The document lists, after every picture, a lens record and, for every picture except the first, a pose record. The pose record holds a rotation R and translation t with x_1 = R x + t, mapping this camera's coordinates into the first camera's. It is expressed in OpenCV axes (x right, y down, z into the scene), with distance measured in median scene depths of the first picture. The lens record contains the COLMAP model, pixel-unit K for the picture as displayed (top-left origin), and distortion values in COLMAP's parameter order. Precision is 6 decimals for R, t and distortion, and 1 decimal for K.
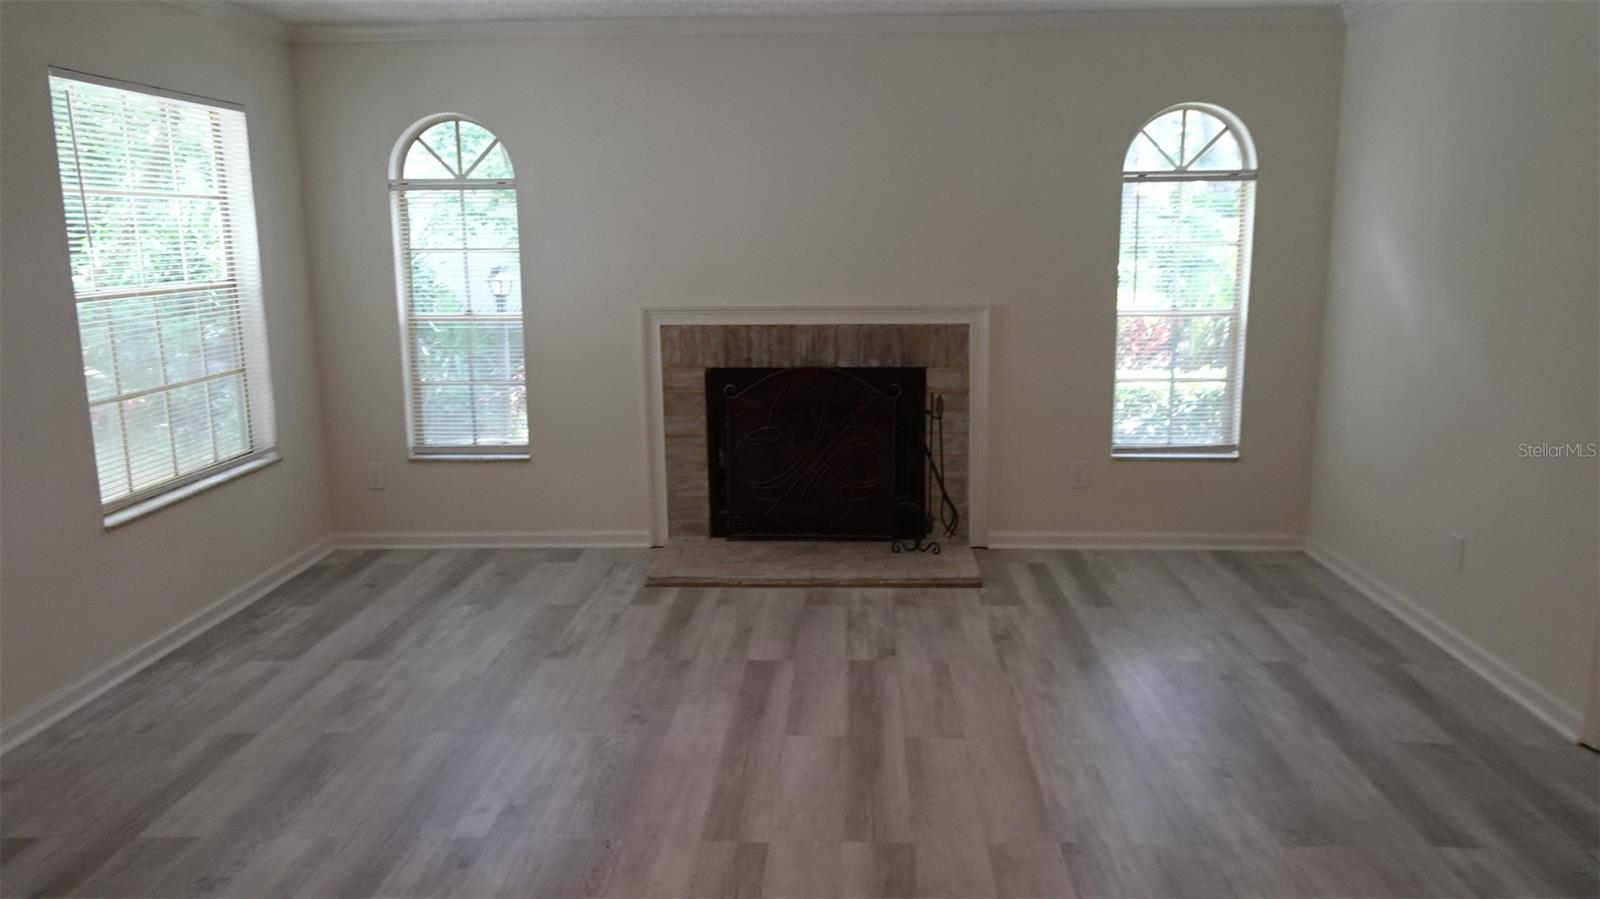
lens RADIAL K [[1150.7, 0, 805.6], [0, 1150.7, 446.0], [0, 0, 1]] dist [0.011390, 0.002998]
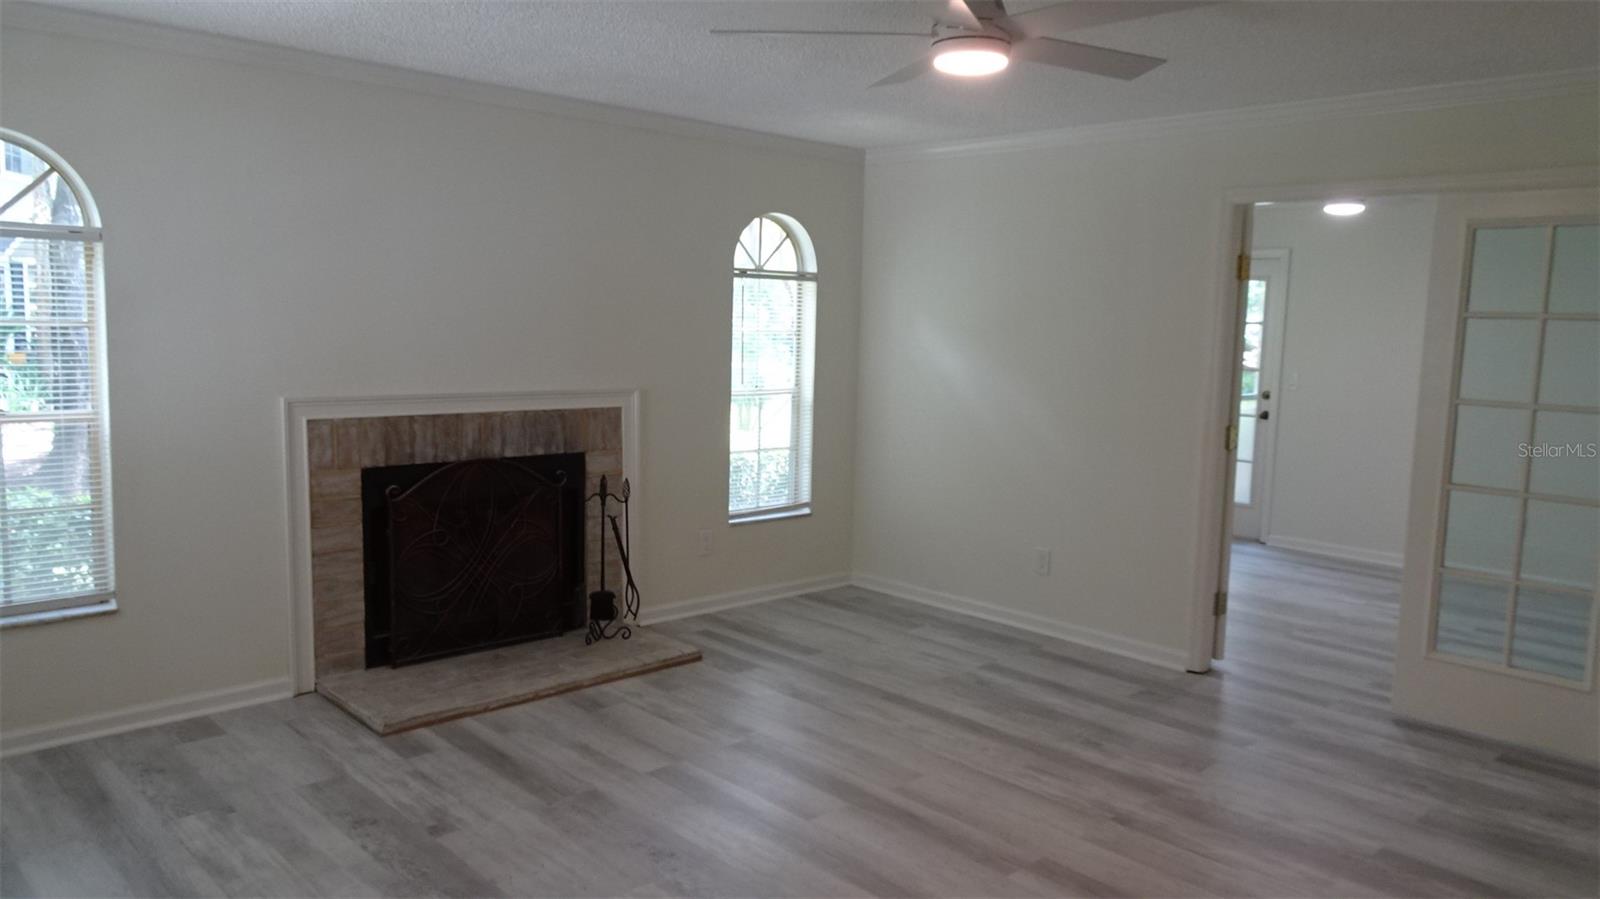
lens RADIAL K [[1150.7, 0, 807.0], [0, 1150.7, 445.8], [0, 0, 1]] dist [0.011390, 0.002998]
pose [[0.694741, -0.054475, 0.717194, -0.473307], [0.099926, 0.994768, -0.021238, -0.034084], [-0.712285, 0.086421, 0.696550, 0.180096]]
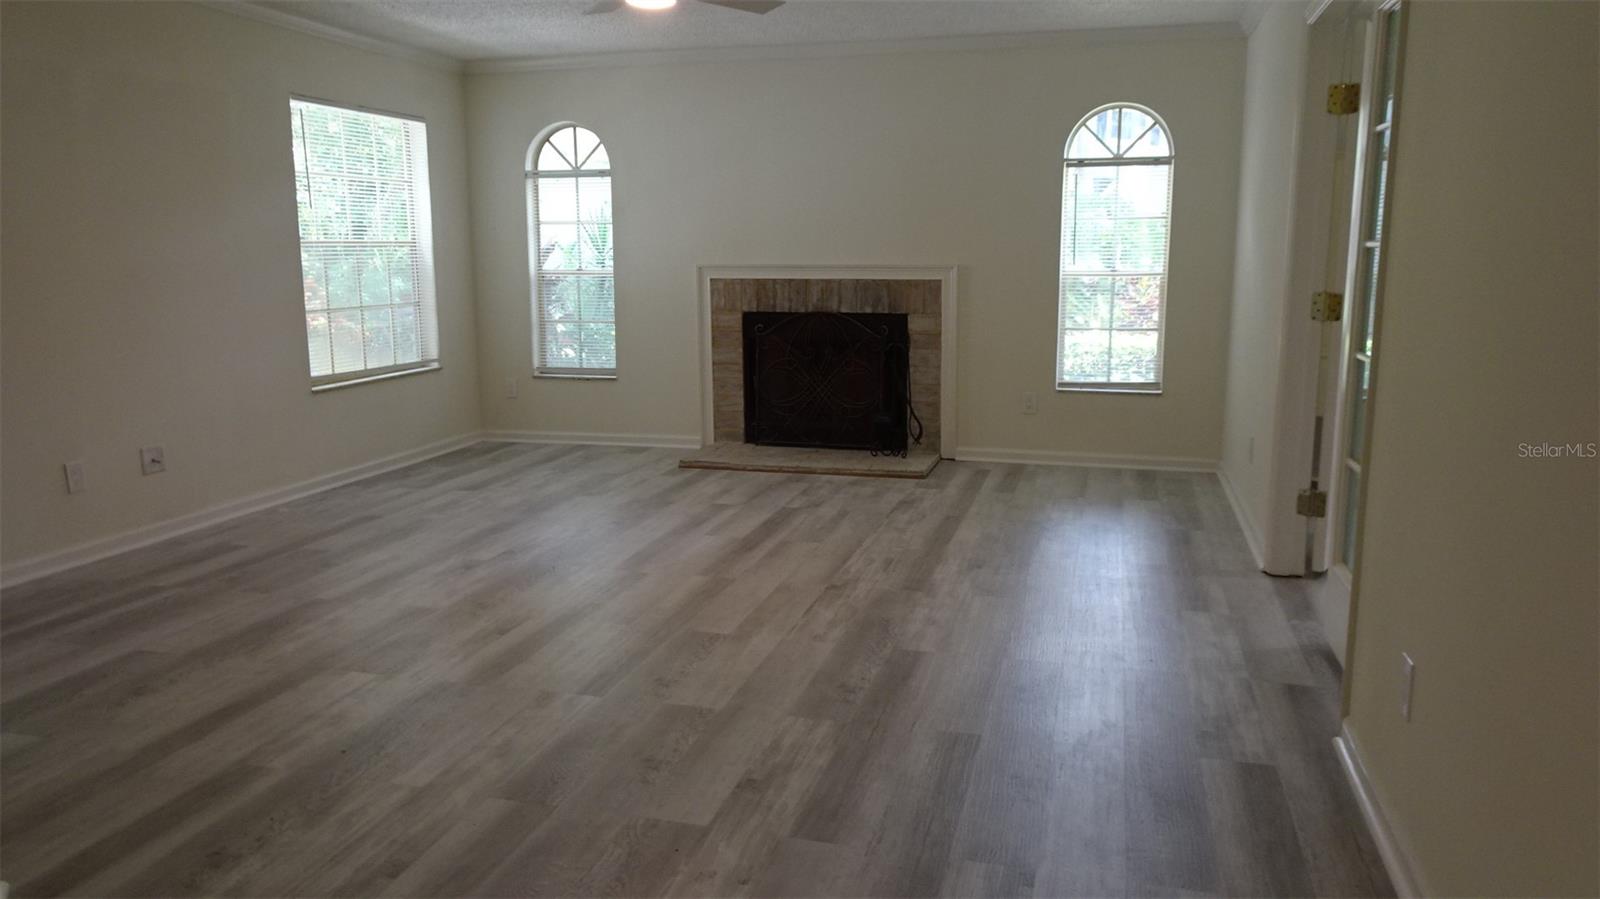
lens RADIAL K [[1150.7, 0, 806.0], [0, 1150.7, 447.2], [0, 0, 1]] dist [0.011390, 0.002998]
pose [[0.975921, 0.042758, -0.213893, 0.275913], [-0.045357, 0.998944, -0.007258, 0.094522], [0.213357, 0.016785, 0.976830, -0.269967]]
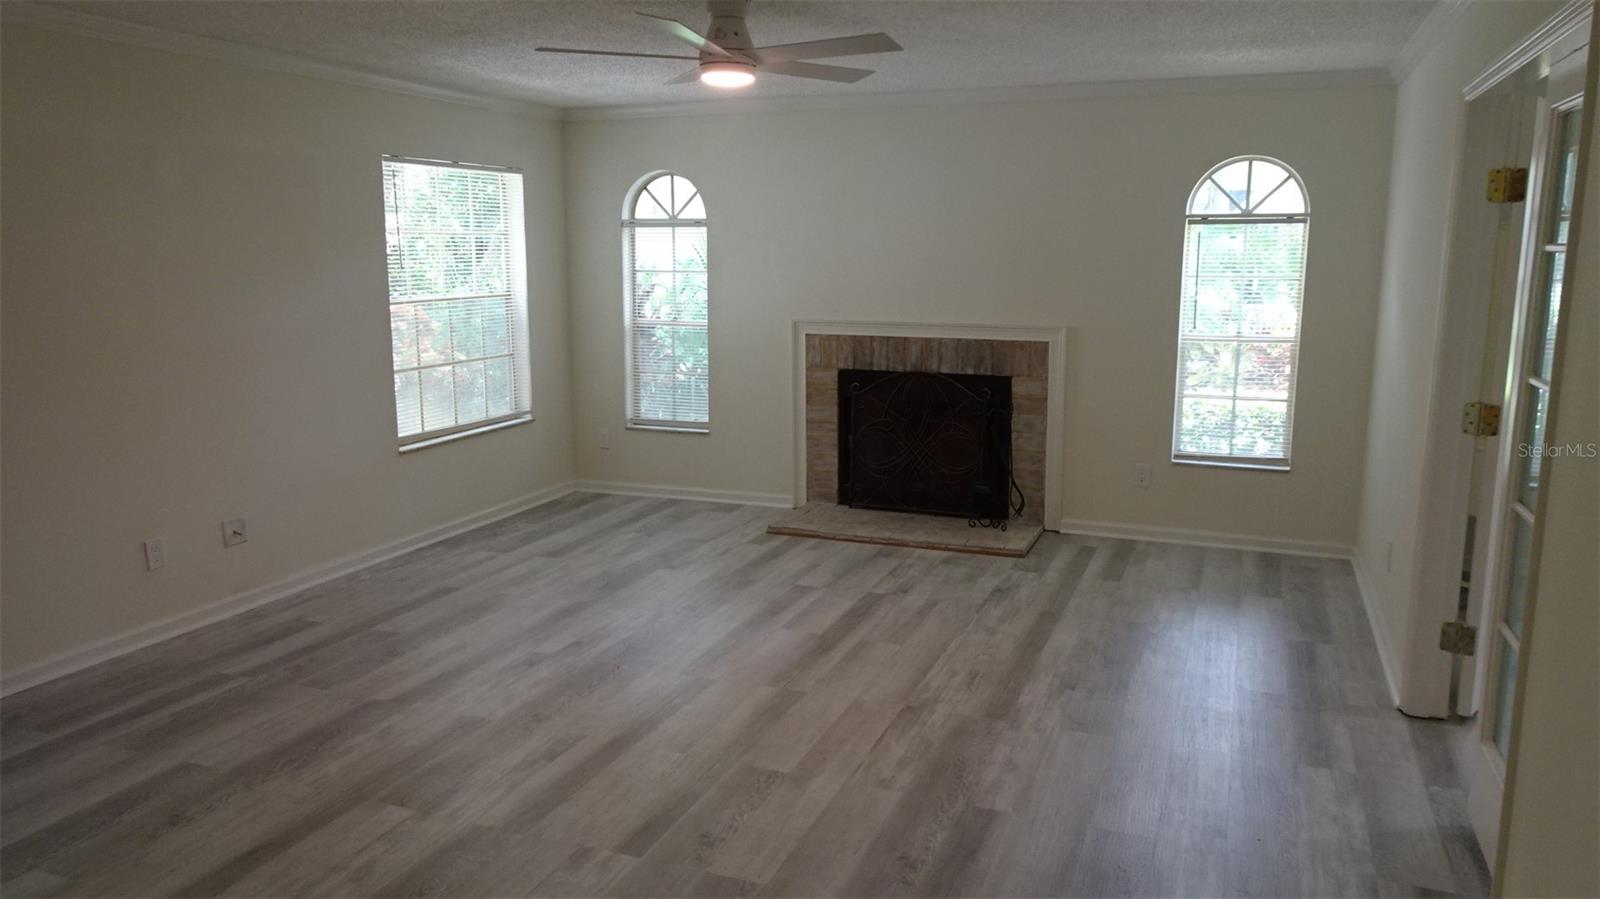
lens RADIAL K [[1150.7, 0, 804.8], [0, 1150.7, 446.2], [0, 0, 1]] dist [0.011390, 0.002998]
pose [[0.946227, 0.065390, -0.316825, 0.287818], [-0.068700, 0.997637, 0.000724, 0.018514], [0.316123, 0.021081, 0.948484, -0.208308]]
